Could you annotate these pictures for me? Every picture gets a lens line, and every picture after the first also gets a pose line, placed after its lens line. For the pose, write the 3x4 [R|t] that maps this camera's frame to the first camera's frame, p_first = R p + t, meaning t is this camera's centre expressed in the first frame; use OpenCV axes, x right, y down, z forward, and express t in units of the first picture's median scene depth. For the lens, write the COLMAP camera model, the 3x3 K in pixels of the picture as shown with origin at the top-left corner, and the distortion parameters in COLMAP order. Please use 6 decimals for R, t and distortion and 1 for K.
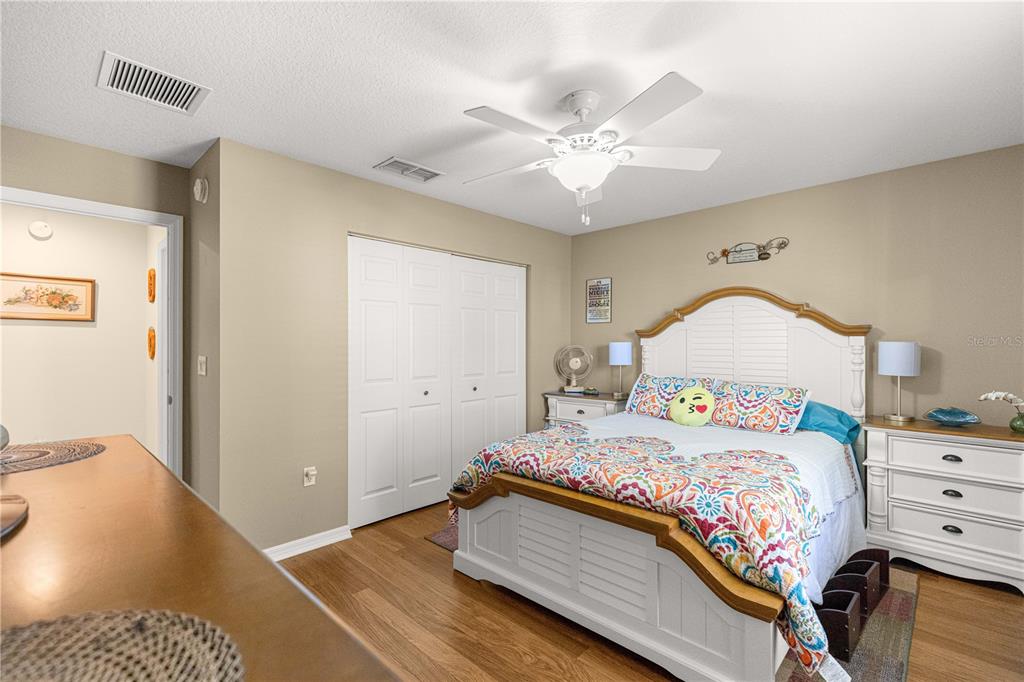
lens RADIAL K [[460.4, 0, 517.2], [0, 460.4, 347.8], [0, 0, 1]] dist [0.002831, -0.000137]
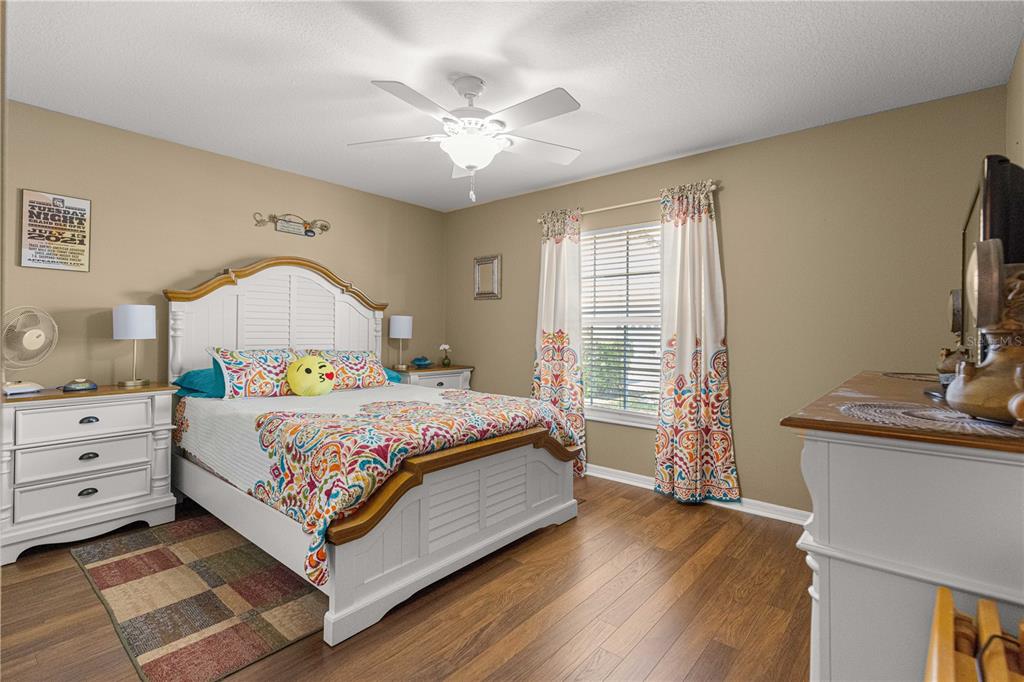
lens RADIAL K [[482.4, 0, 516.4], [0, 482.4, 330.9], [0, 0, 1]] dist [0.002902, 0.000334]
pose [[-0.065425, -0.000141, 0.997857, -0.682849], [-0.004130, 0.999991, -0.000129, 0.030690], [-0.997849, -0.004129, -0.065425, 0.652375]]
